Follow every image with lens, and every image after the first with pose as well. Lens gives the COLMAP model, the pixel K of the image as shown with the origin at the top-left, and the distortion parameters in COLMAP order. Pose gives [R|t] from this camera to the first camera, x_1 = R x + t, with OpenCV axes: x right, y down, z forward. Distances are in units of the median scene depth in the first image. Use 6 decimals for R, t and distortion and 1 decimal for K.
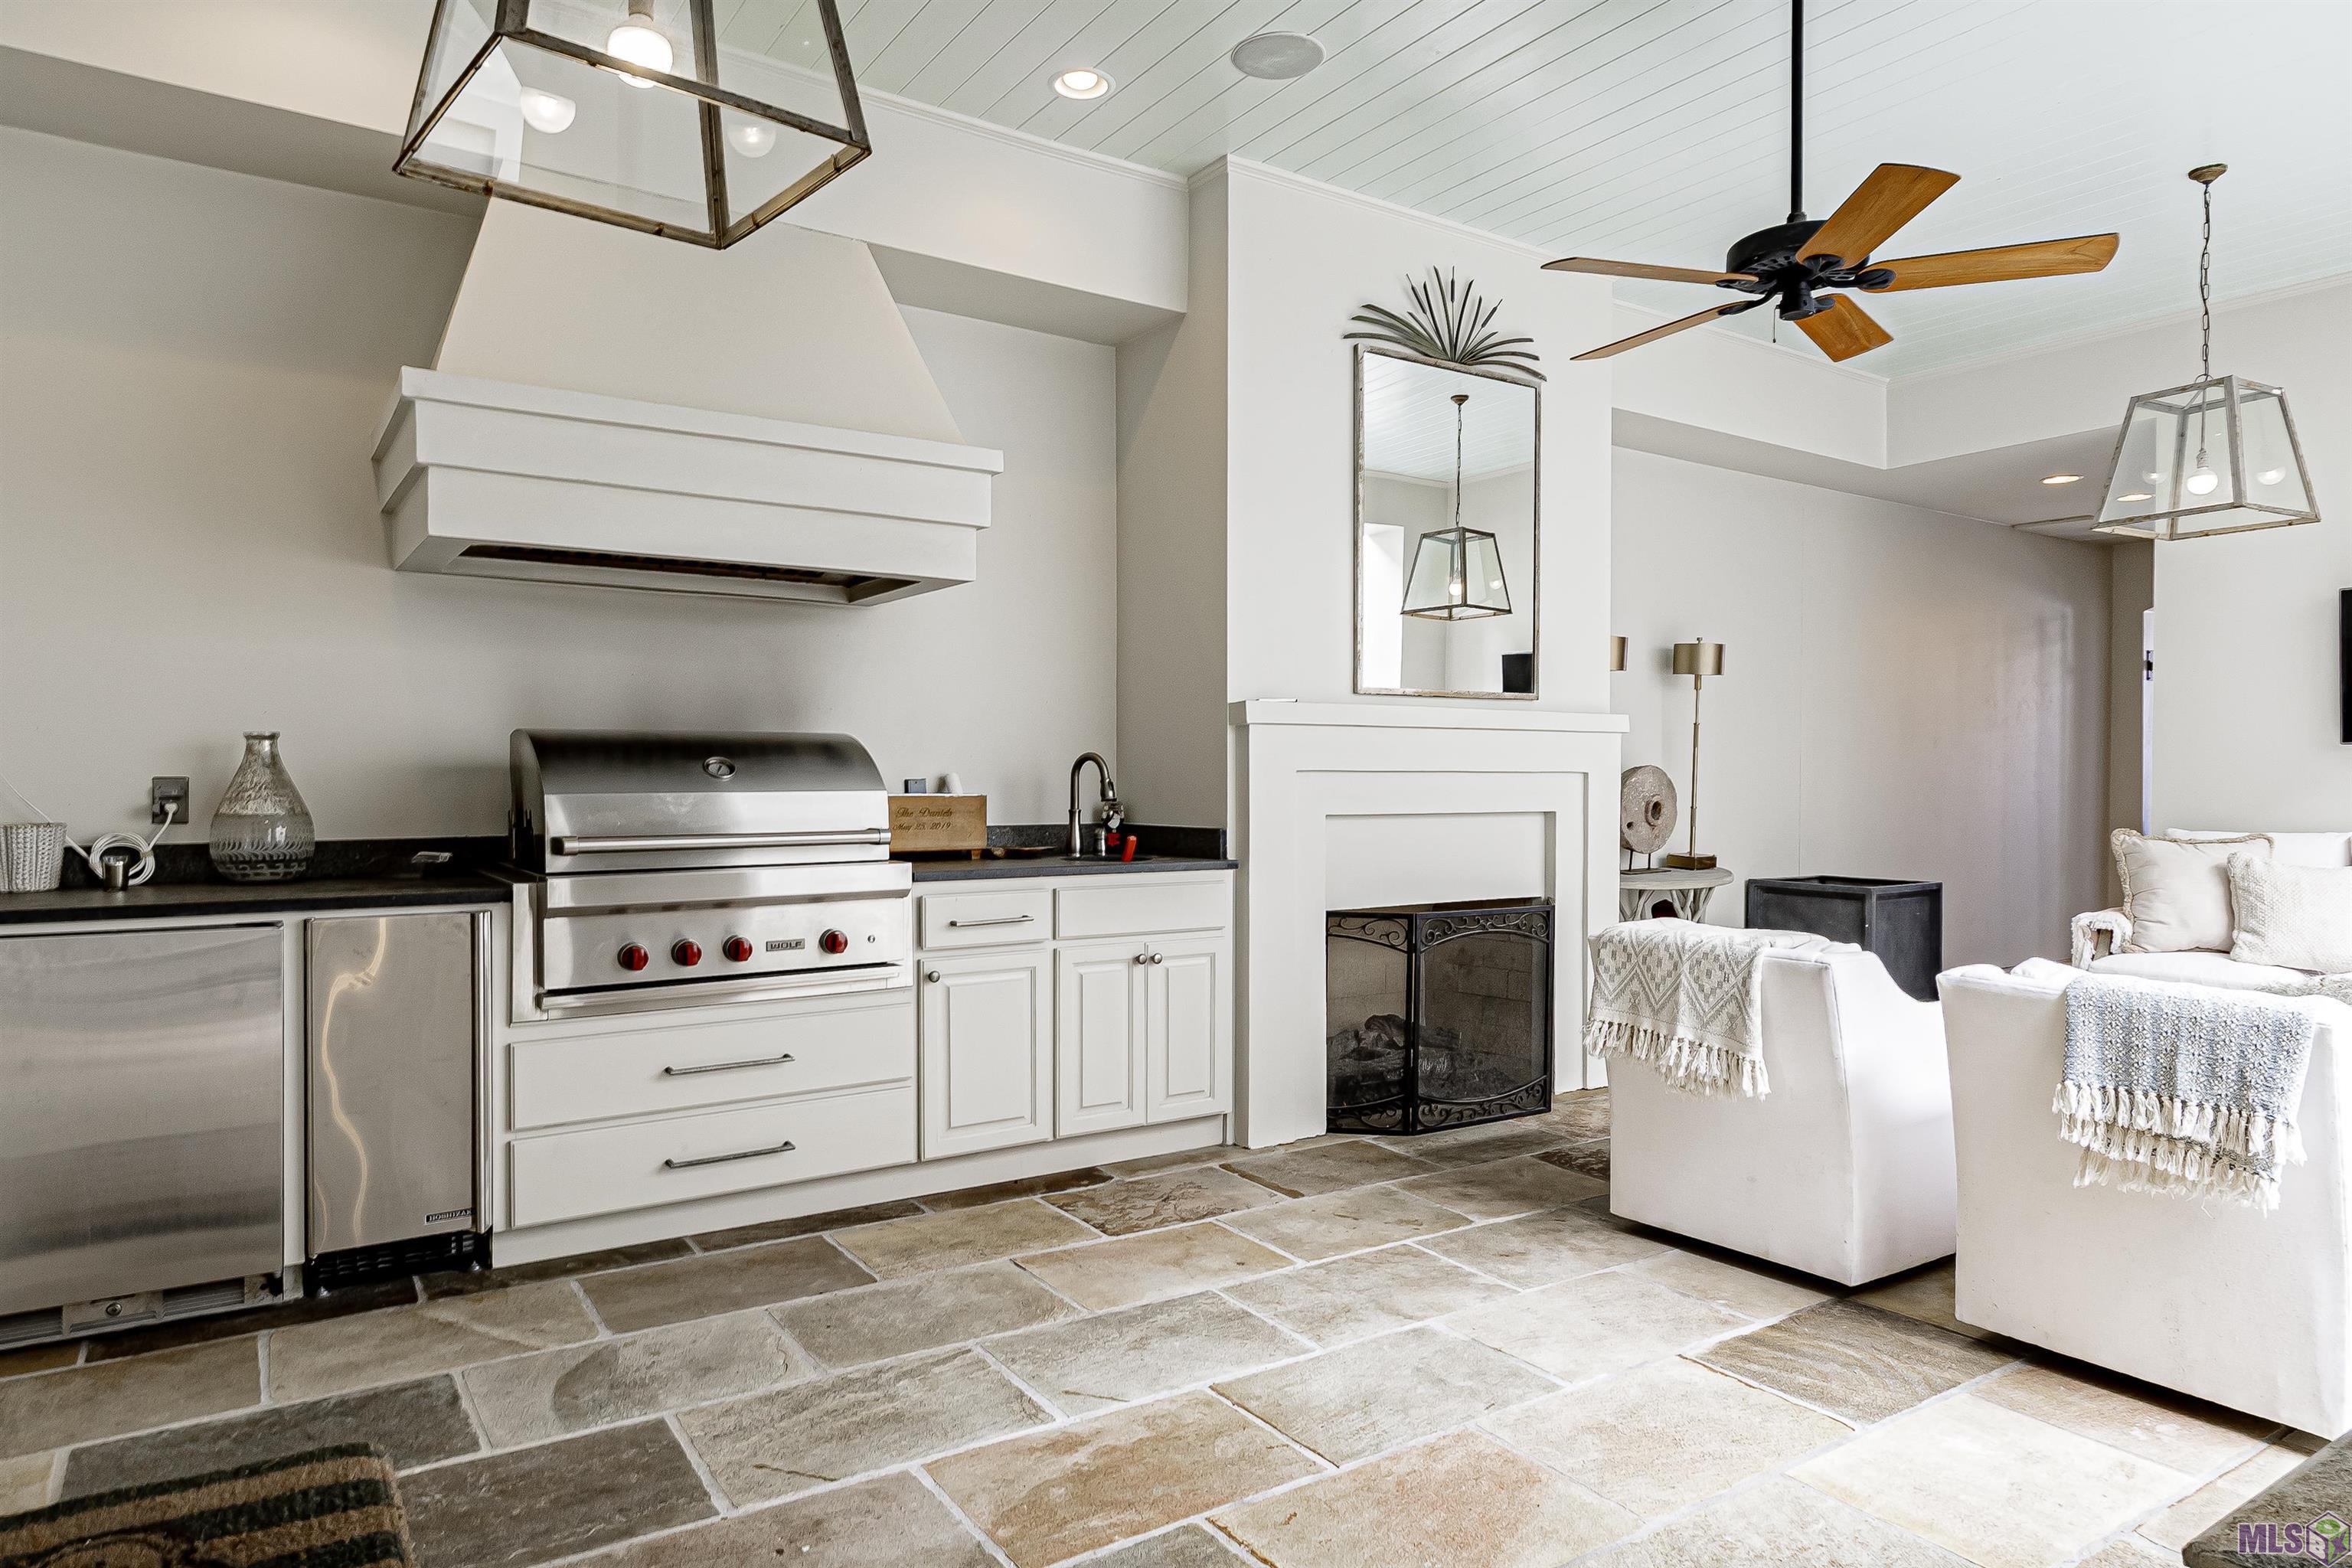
lens RADIAL K [[1383.3, 0, 1169.4], [0, 1383.3, 788.4], [0, 0, 1]] dist [-0.001769, -0.000766]
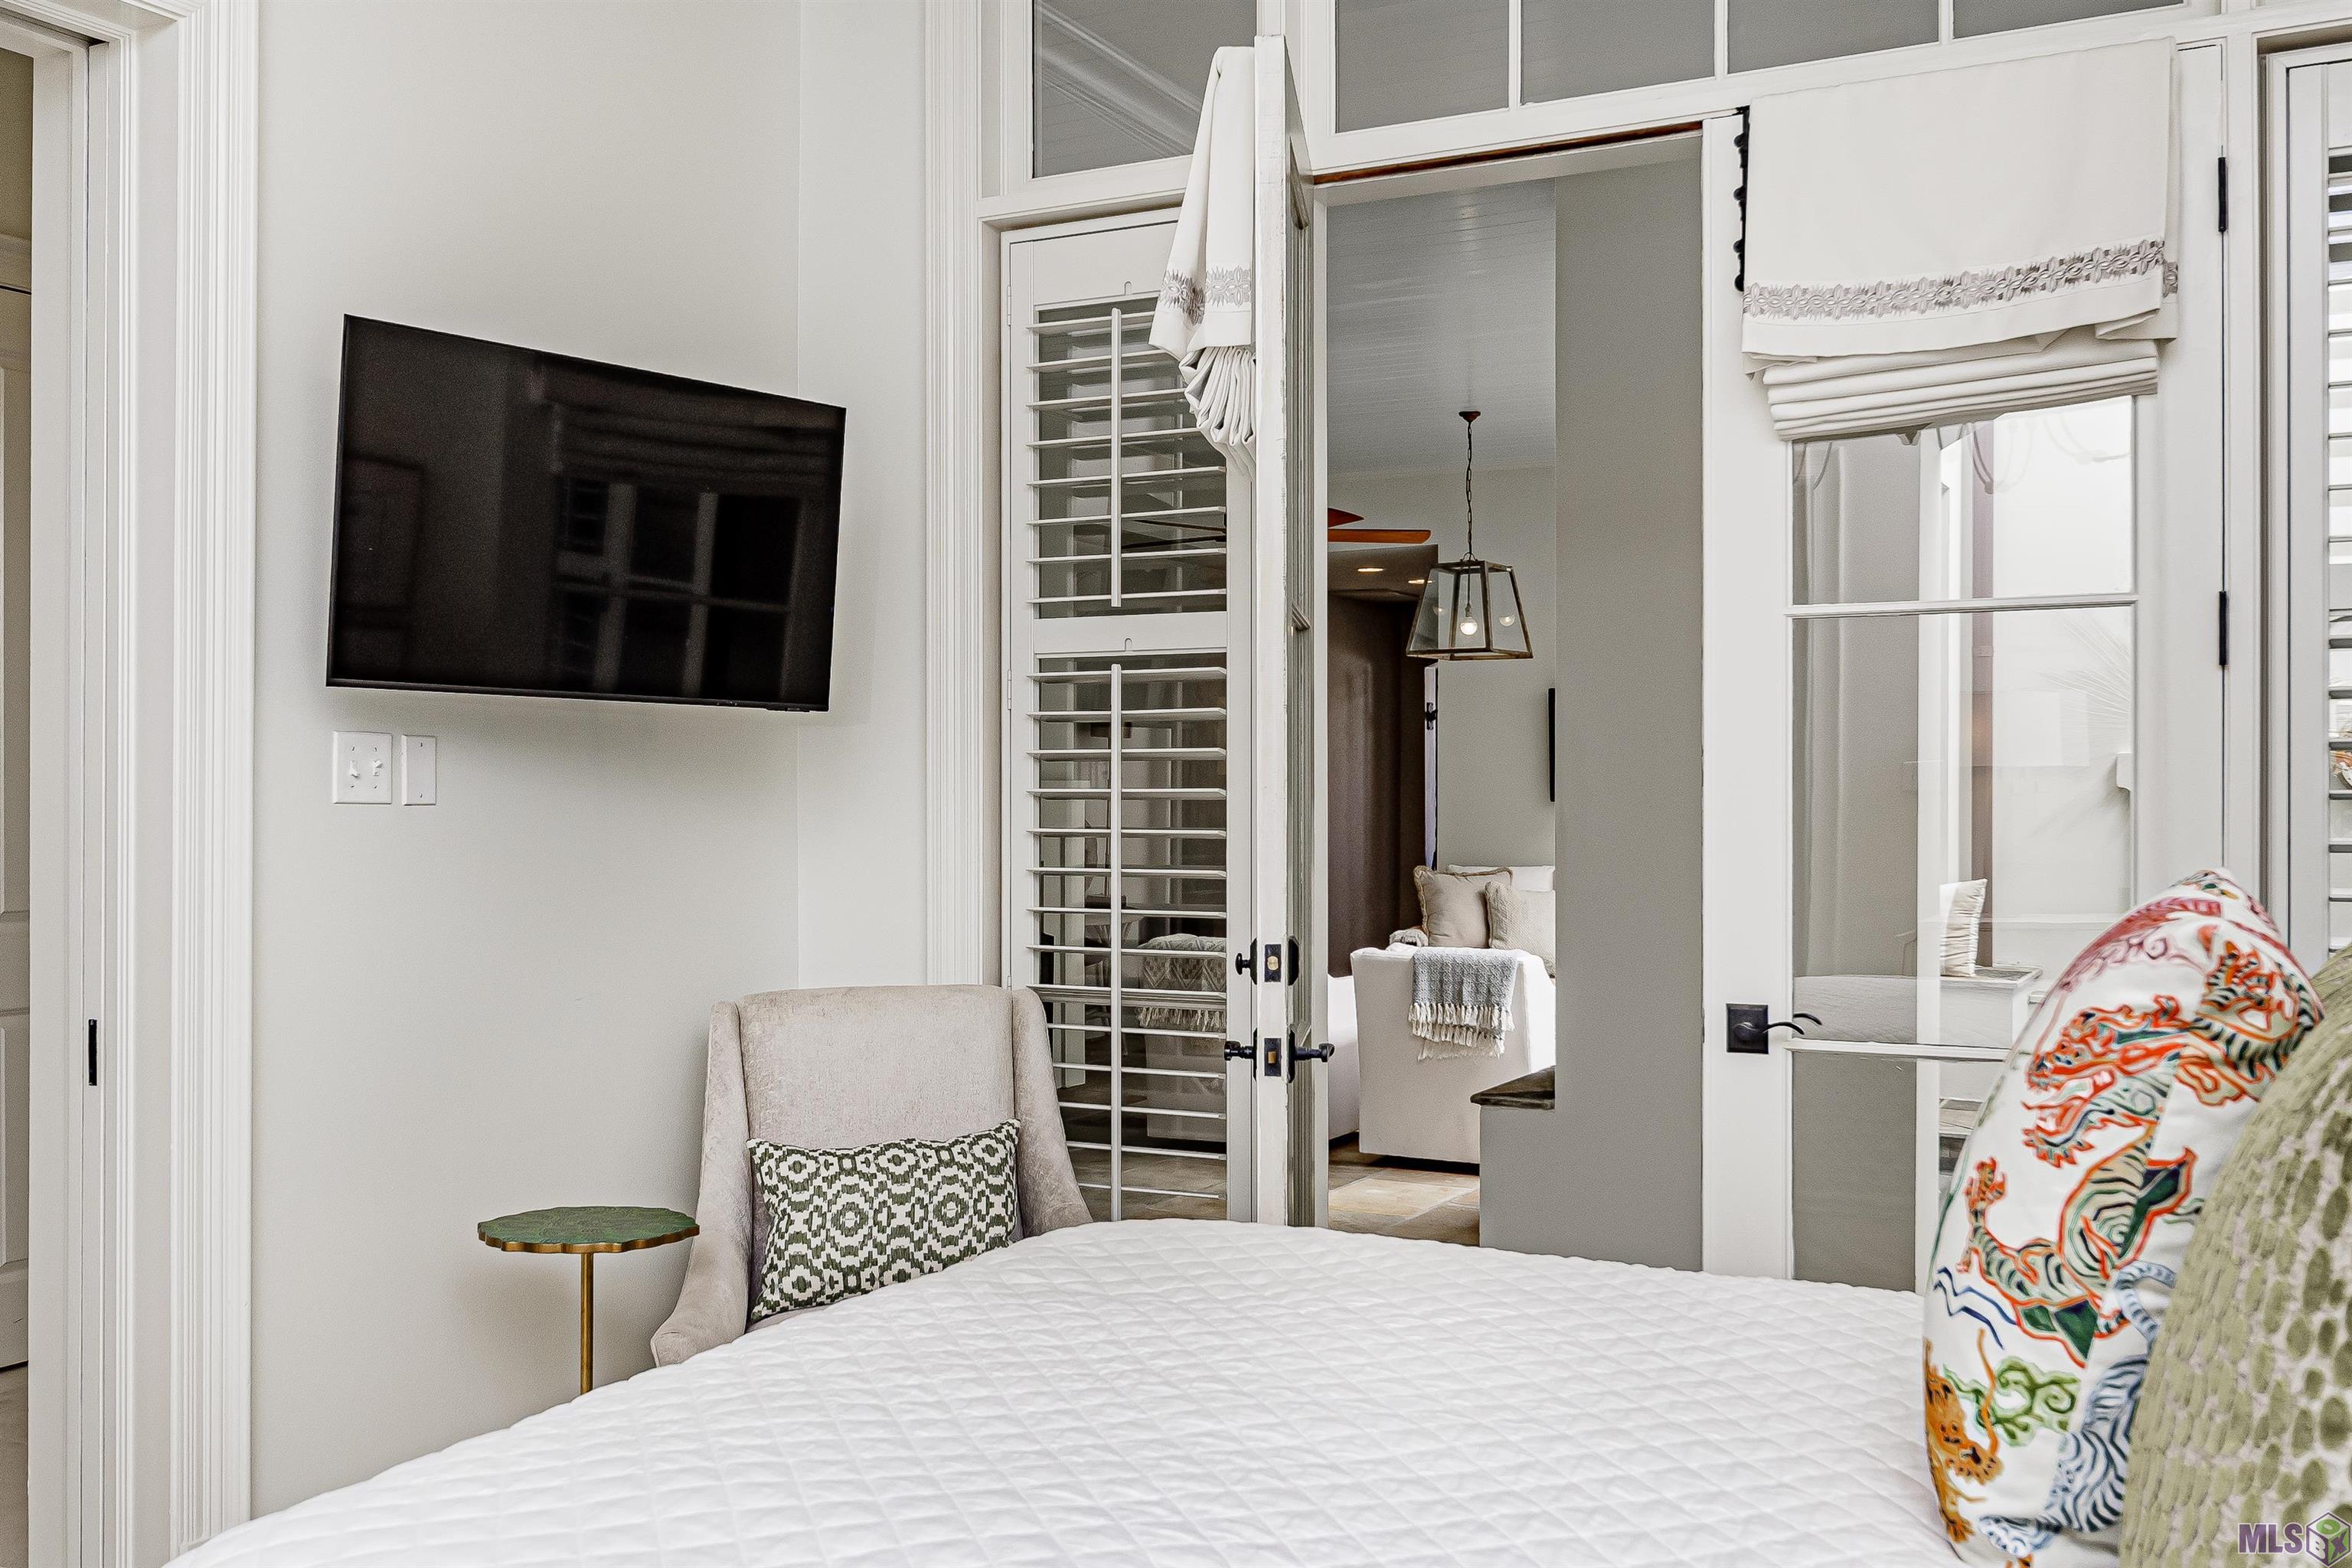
lens RADIAL K [[2078.4, 0, 1177.3], [0, 2078.4, 783.6], [0, 0, 1]] dist [0.004211, 0.000279]
pose [[0.875737, 0.000278, 0.482788, -0.578027], [0.006830, 0.999893, -0.012966, -0.031060], [-0.482740, 0.014652, 0.875641, -0.766689]]
